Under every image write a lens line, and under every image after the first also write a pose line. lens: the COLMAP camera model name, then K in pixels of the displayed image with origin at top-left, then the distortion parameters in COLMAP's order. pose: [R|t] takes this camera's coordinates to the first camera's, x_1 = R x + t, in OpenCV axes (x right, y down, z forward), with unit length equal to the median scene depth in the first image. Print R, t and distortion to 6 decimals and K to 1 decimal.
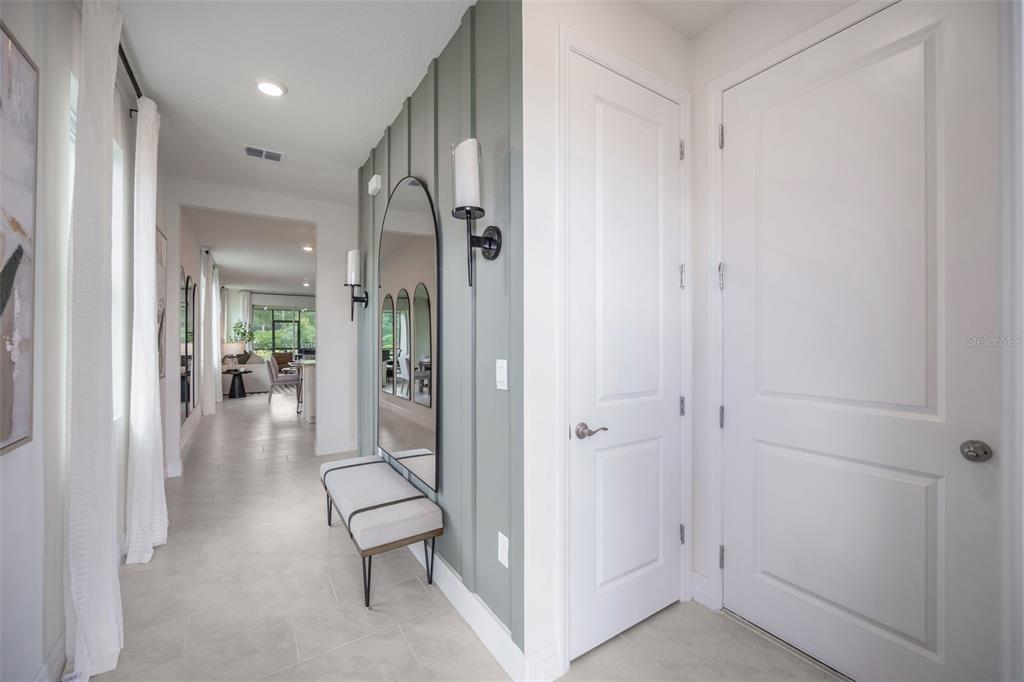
lens RADIAL K [[412.4, 0, 512.0], [0, 412.4, 341.0], [0, 0, 1]] dist [0.001557, 0.000101]
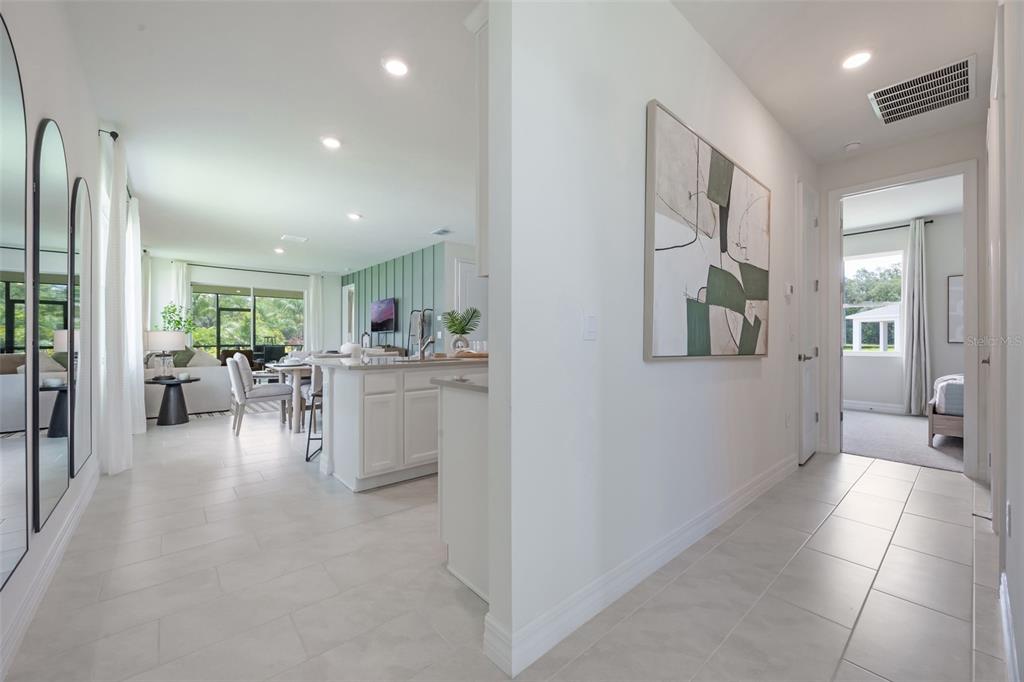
lens RADIAL K [[412.4, 0, 512.0], [0, 412.4, 341.0], [0, 0, 1]] dist [0.001557, 0.000101]
pose [[0.992819, 0.002679, 0.119593, -0.248202], [-0.002489, 0.999995, -0.001735, 0.017875], [-0.119597, 0.001425, 0.992821, 0.345350]]
